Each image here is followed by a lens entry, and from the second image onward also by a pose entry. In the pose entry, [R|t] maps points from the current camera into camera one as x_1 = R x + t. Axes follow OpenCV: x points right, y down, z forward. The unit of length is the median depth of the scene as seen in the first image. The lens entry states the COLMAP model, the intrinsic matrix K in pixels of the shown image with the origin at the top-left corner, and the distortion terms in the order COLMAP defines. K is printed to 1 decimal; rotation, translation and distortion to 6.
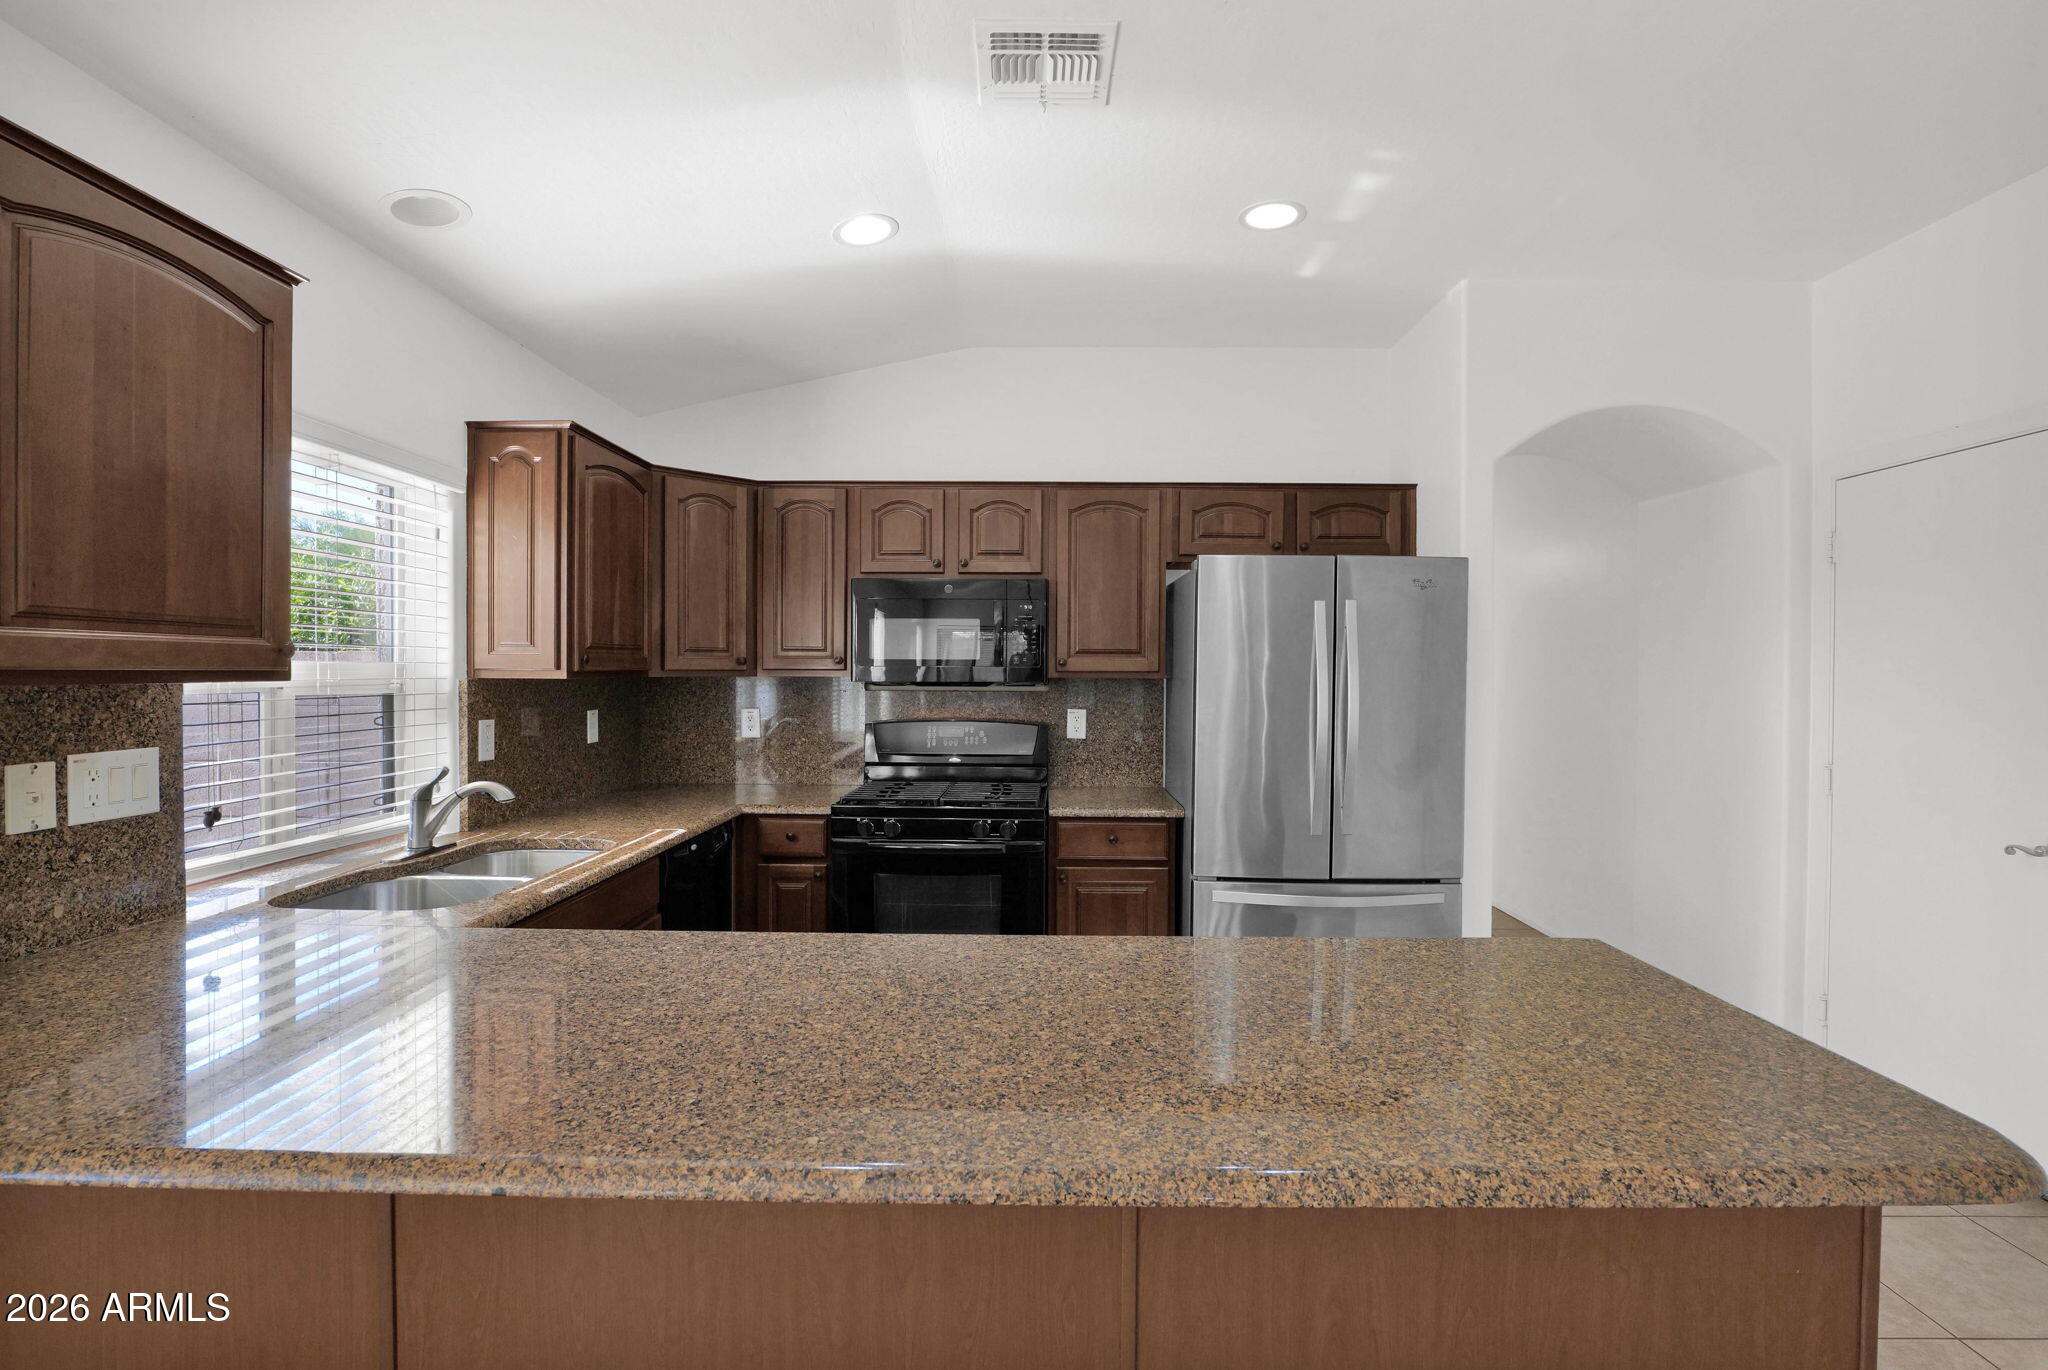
lens RADIAL K [[953.5, 0, 1017.4], [0, 953.5, 684.9], [0, 0, 1]] dist [-0.022665, 0.003876]
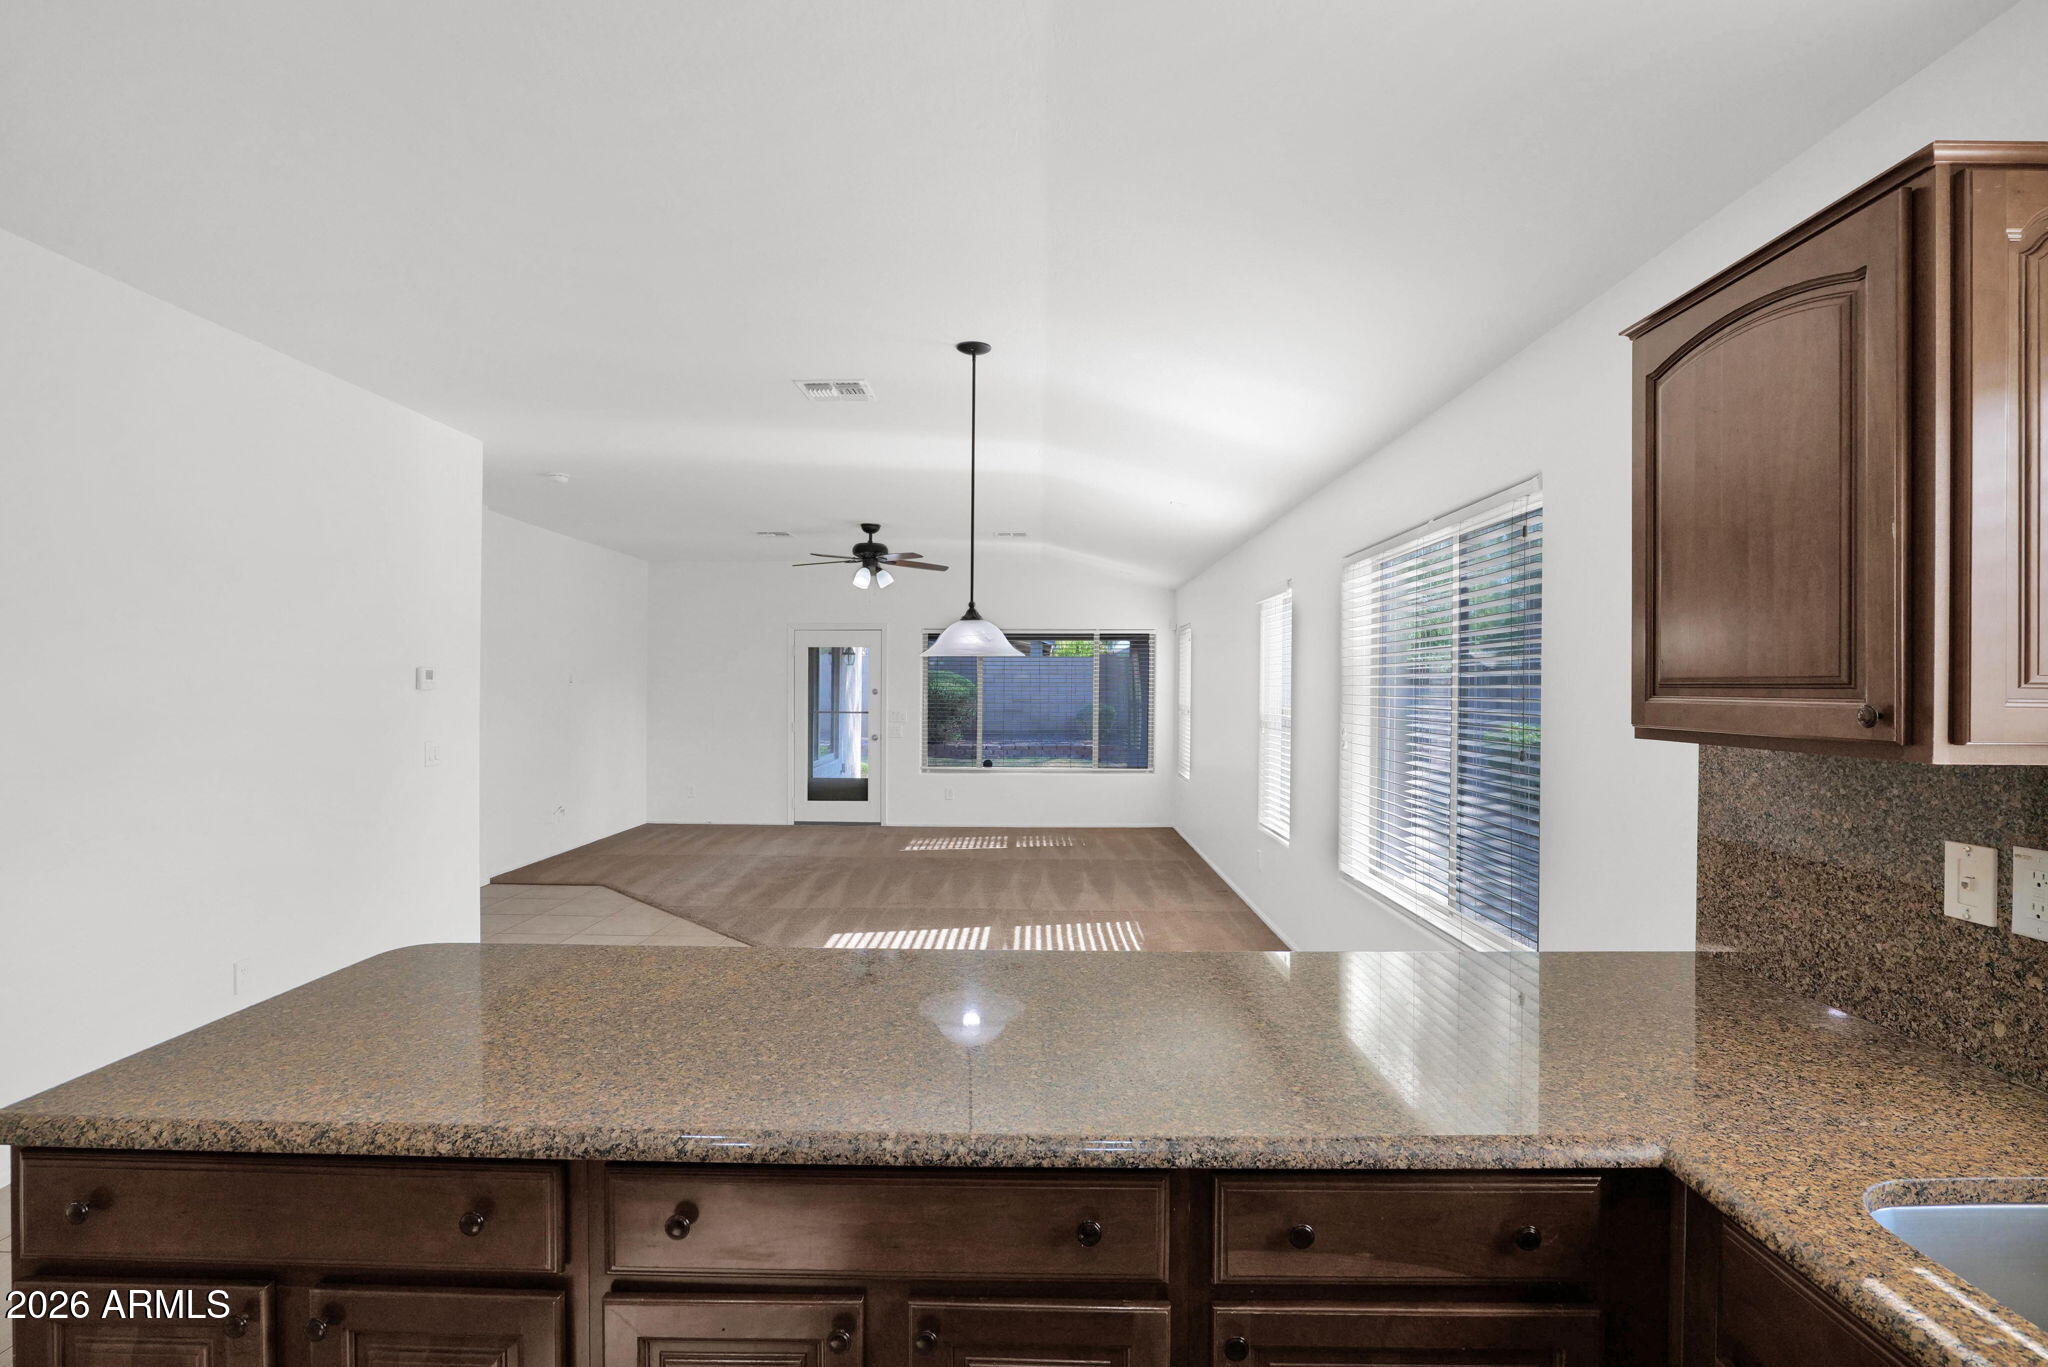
lens RADIAL K [[953.5, 0, 1028.2], [0, 953.5, 687.7], [0, 0, 1]] dist [-0.022665, 0.003876]
pose [[-0.999848, -0.010981, -0.013522, -0.082429], [-0.011205, 0.999799, 0.016613, -0.038183], [0.013337, 0.016762, -0.999771, 1.032813]]
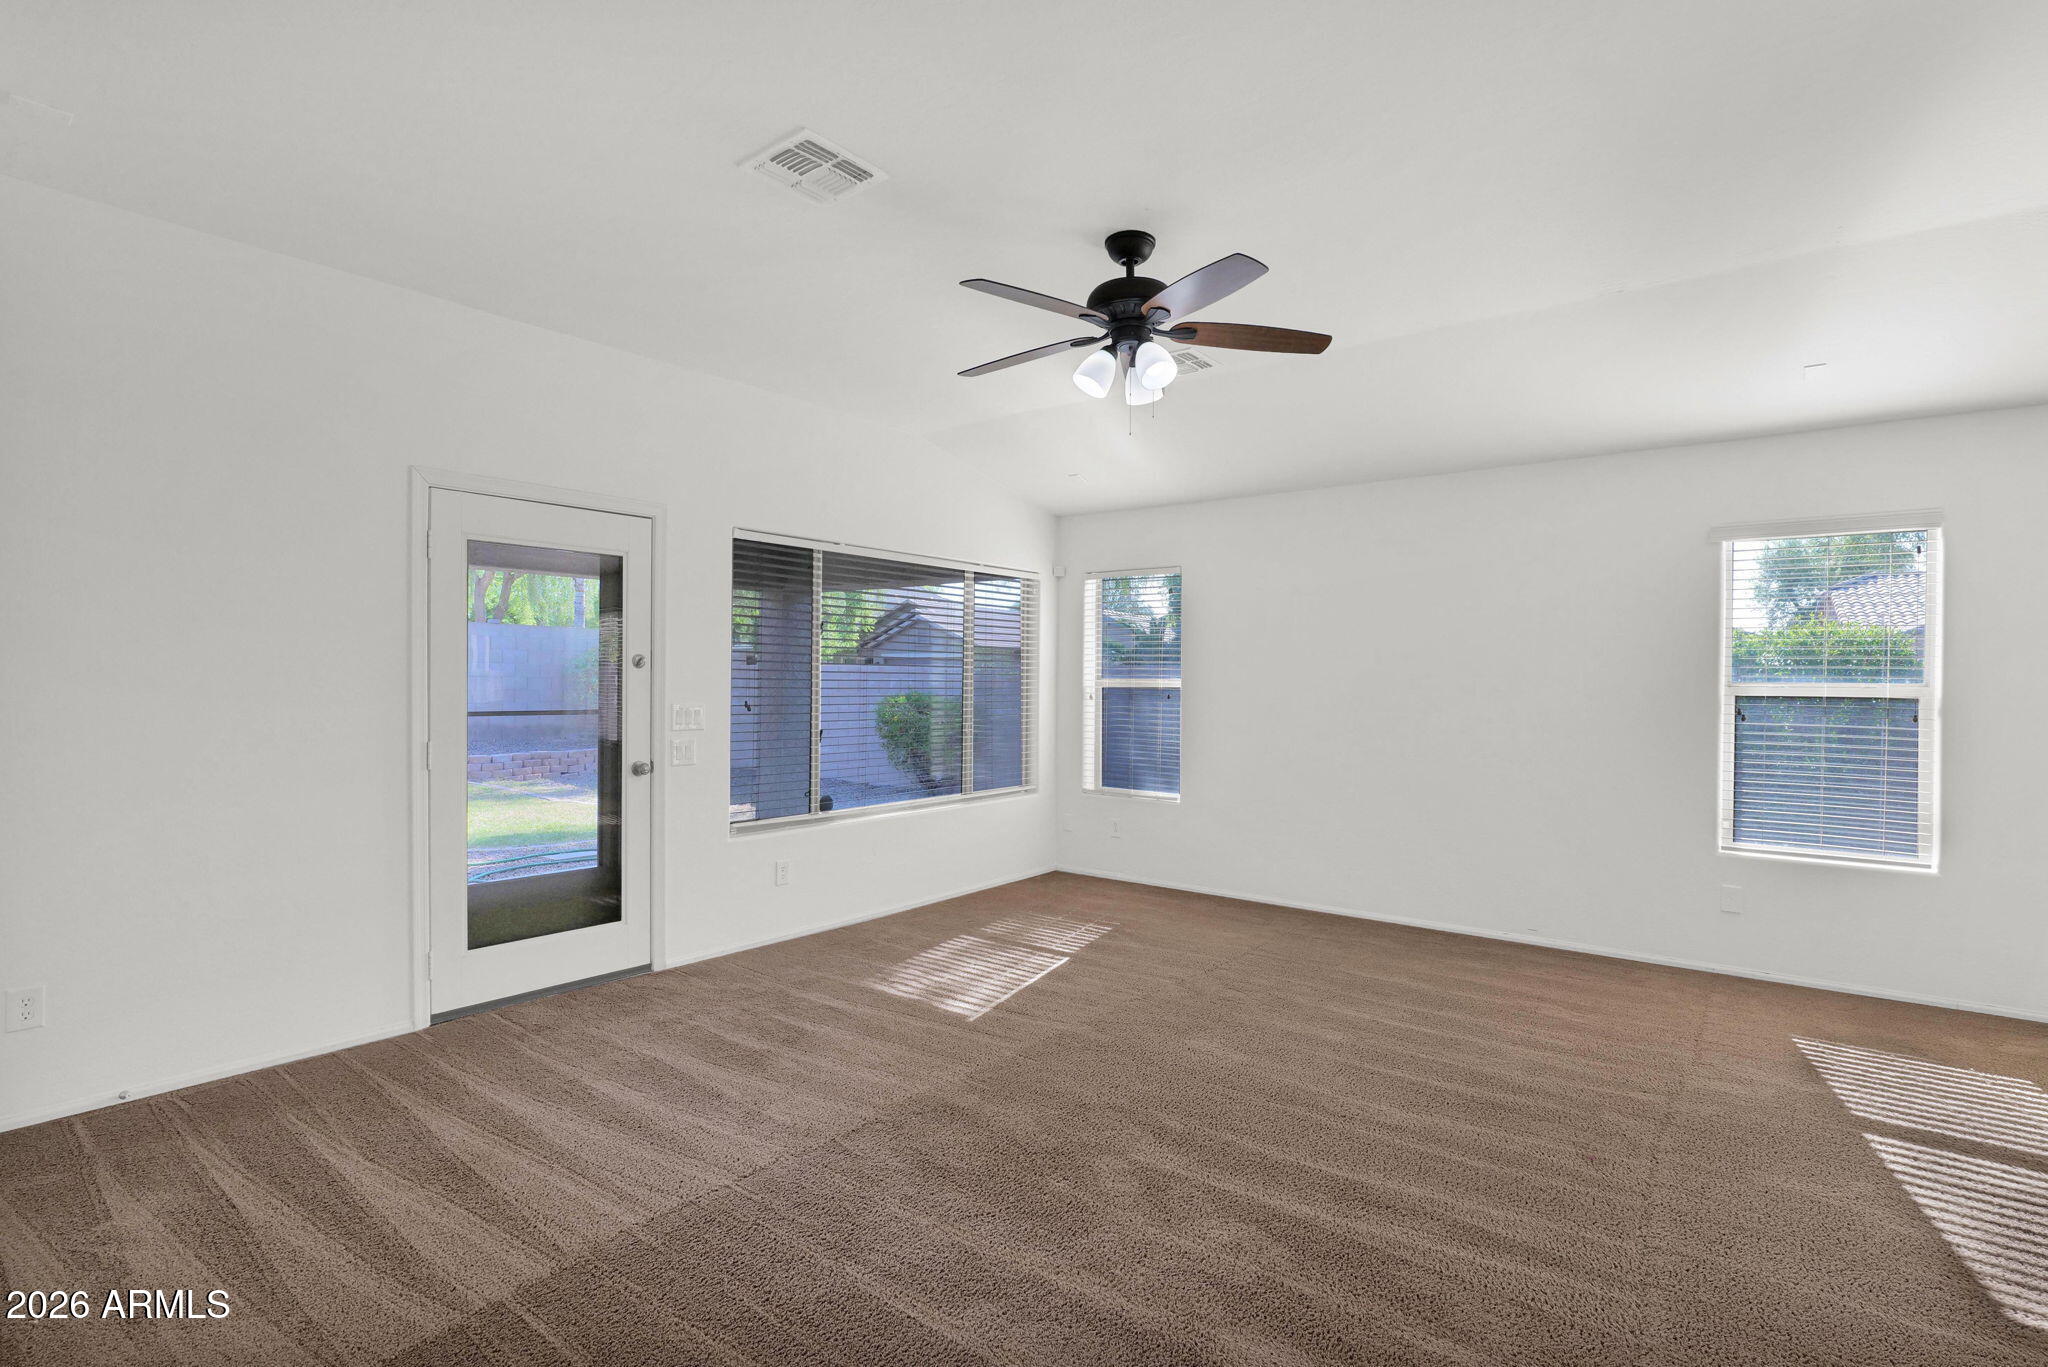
lens RADIAL K [[953.5, 0, 1025.5], [0, 953.5, 687.3], [0, 0, 1]] dist [-0.022665, 0.003876]
pose [[-0.599857, -0.007253, -0.800074, 1.257740], [-0.024990, 0.999641, 0.009674, 0.051931], [0.799717, 0.025797, -0.599823, -1.097057]]
